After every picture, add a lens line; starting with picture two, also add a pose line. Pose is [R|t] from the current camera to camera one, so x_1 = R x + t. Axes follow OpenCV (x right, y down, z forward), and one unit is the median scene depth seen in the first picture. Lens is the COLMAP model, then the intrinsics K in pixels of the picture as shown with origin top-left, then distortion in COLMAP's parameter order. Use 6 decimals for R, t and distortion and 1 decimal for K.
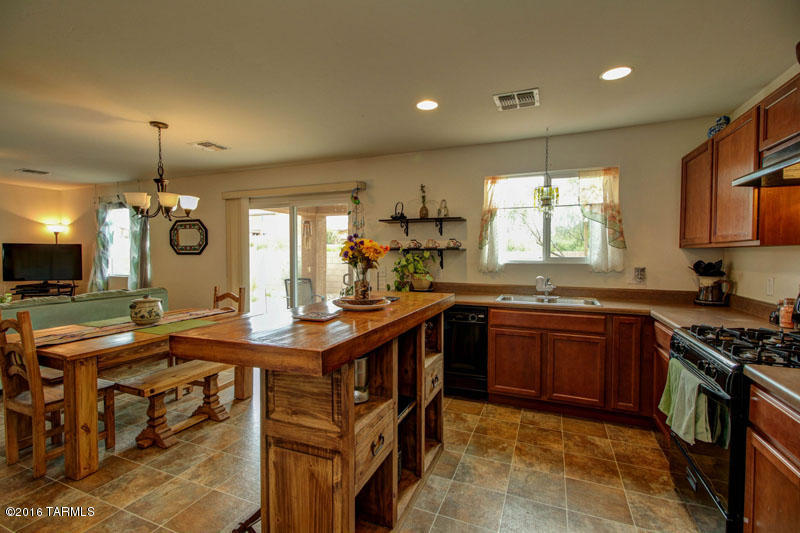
lens RADIAL K [[365.2, 0, 400.3], [0, 365.2, 268.0], [0, 0, 1]] dist [0.015729, -0.004722]
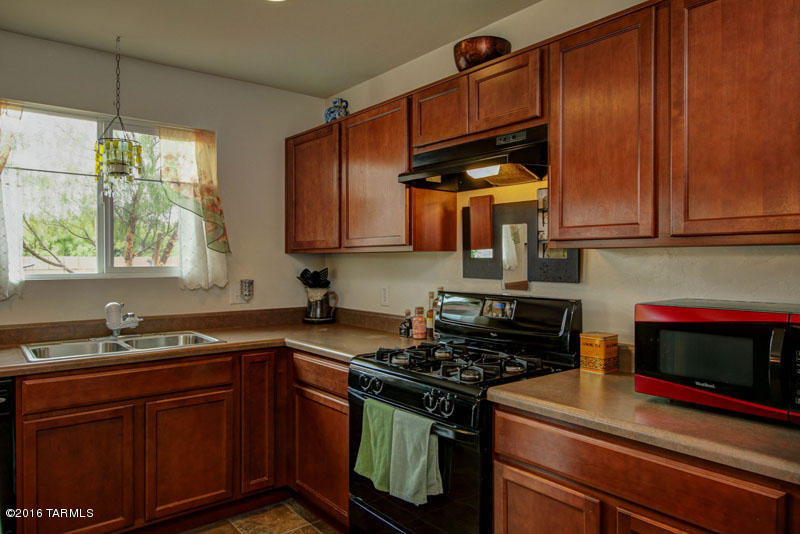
lens RADIAL K [[535.0, 0, 397.8], [0, 535.0, 265.1], [0, 0, 1]] dist [-0.002239, 0.001247]
pose [[0.480978, -0.009924, 0.876677, -0.111682], [0.036132, 0.999311, -0.008511, -0.010500], [-0.875988, 0.035770, 0.481005, 0.240567]]
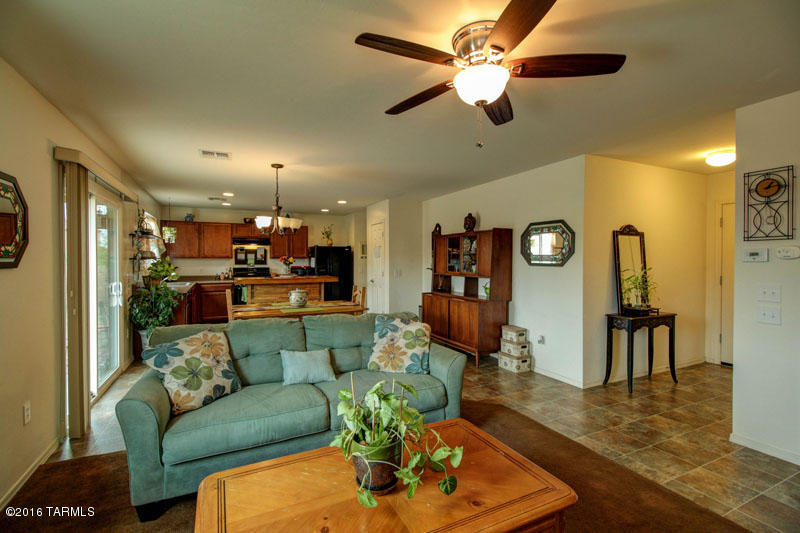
lens RADIAL K [[365.2, 0, 396.4], [0, 365.2, 269.1], [0, 0, 1]] dist [0.015729, -0.004722]
pose [[-0.748463, -0.018079, 0.662930, -1.823104], [0.025886, 0.998070, 0.056444, -0.076591], [-0.662671, 0.059407, -0.746550, 1.685155]]
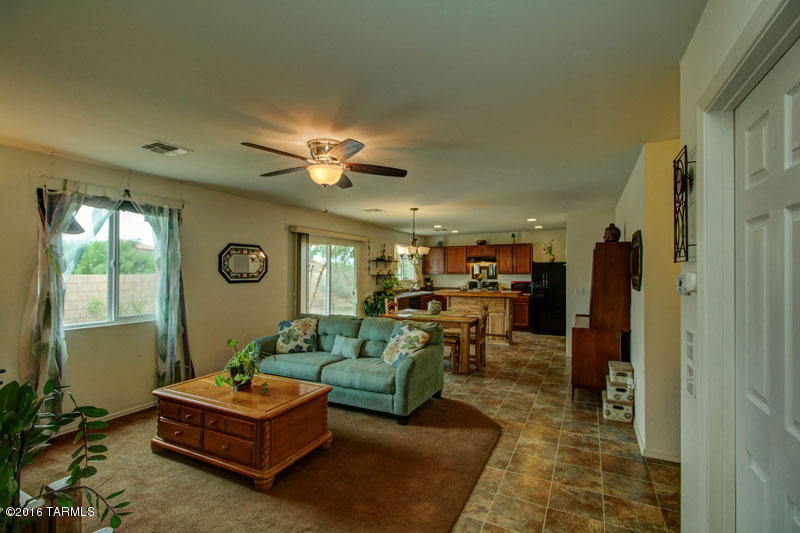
lens RADIAL K [[365.2, 0, 397.6], [0, 365.2, 273.6], [0, 0, 1]] dist [0.015729, -0.004722]
pose [[0.076092, -0.006293, 0.997081, -2.415232], [0.043826, 0.999035, 0.002961, -0.075655], [-0.996137, 0.043473, 0.076294, 0.931835]]
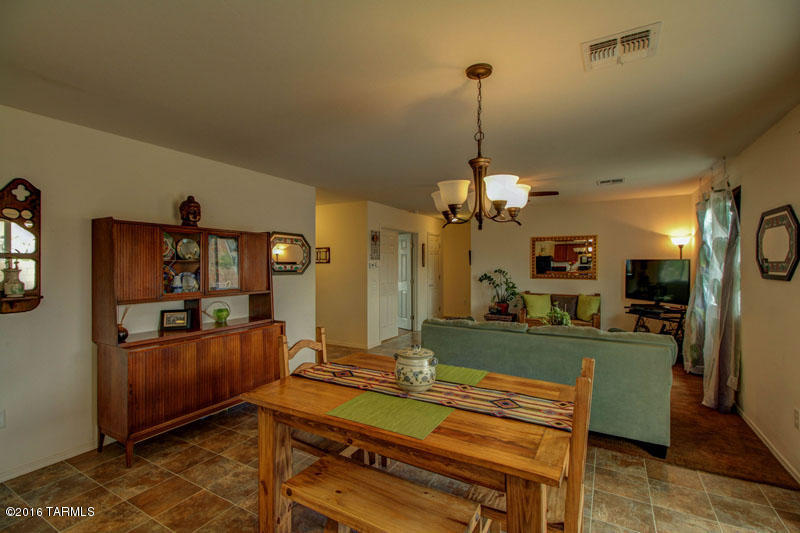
lens RADIAL K [[365.2, 0, 396.4], [0, 365.2, 261.5], [0, 0, 1]] dist [0.015729, -0.004722]
pose [[-0.130789, -0.004035, -0.991402, -0.035431], [-0.040616, 0.999174, 0.001292, -0.069086], [0.990578, 0.040435, -0.130844, 0.938113]]
